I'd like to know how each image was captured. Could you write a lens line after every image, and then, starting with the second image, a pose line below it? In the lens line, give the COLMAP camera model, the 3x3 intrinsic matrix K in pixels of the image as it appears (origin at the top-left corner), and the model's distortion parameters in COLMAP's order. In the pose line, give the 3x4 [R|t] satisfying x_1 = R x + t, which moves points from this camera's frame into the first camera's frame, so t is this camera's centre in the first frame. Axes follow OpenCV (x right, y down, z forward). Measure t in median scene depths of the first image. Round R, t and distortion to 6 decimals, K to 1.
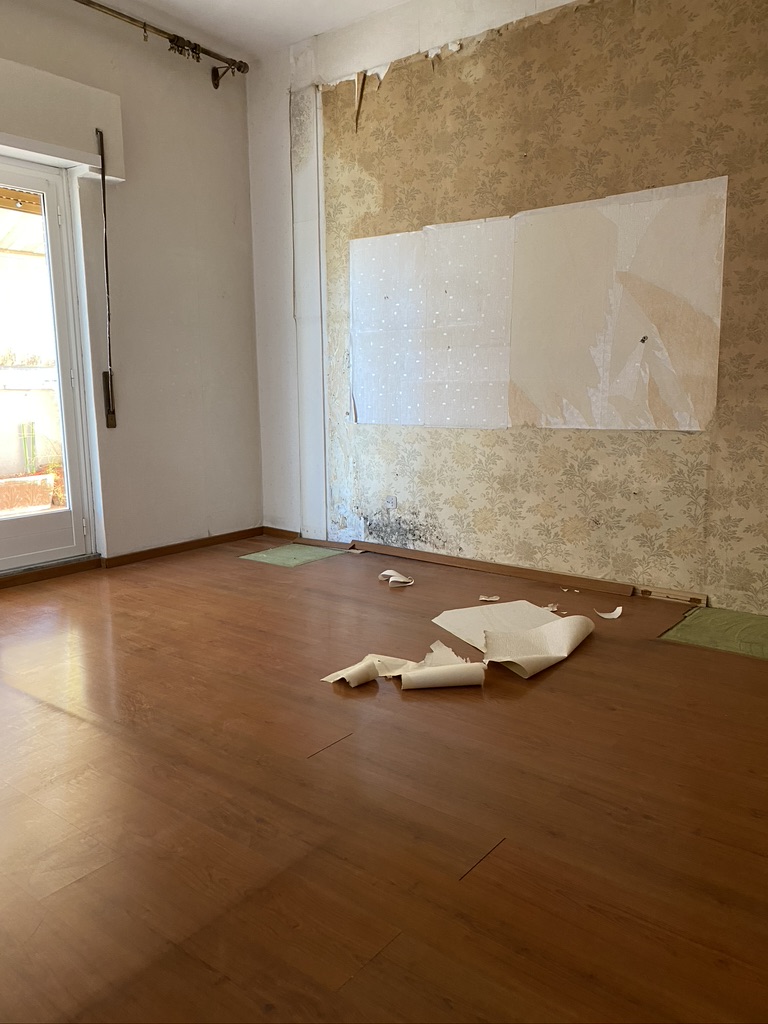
lens RADIAL K [[786.9, 0, 384.0], [0, 786.9, 552.8], [0, 0, 1]] dist [-0.004747, -0.005967]
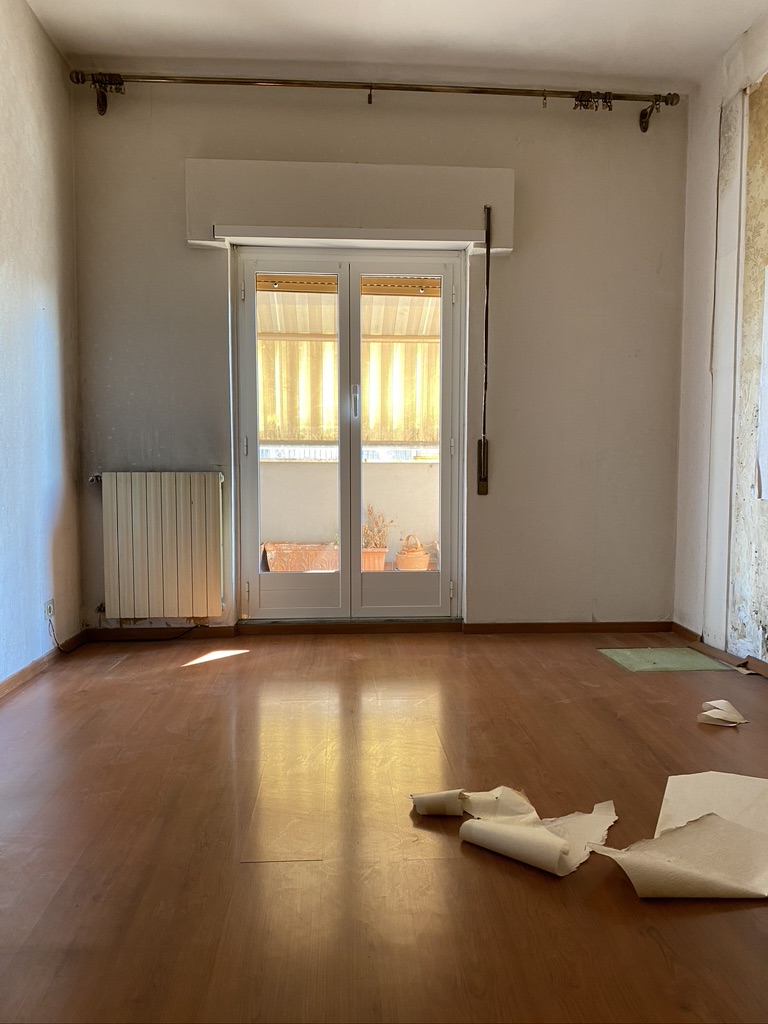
lens RADIAL K [[788.4, 0, 384.0], [0, 788.4, 512.0], [0, 0, 1]] dist [0.094522, -0.065042]
pose [[0.673097, 0.050313, -0.737841, 0.300482], [-0.167634, 0.982095, -0.085956, -0.028242], [0.720305, 0.181544, 0.669479, 0.240051]]
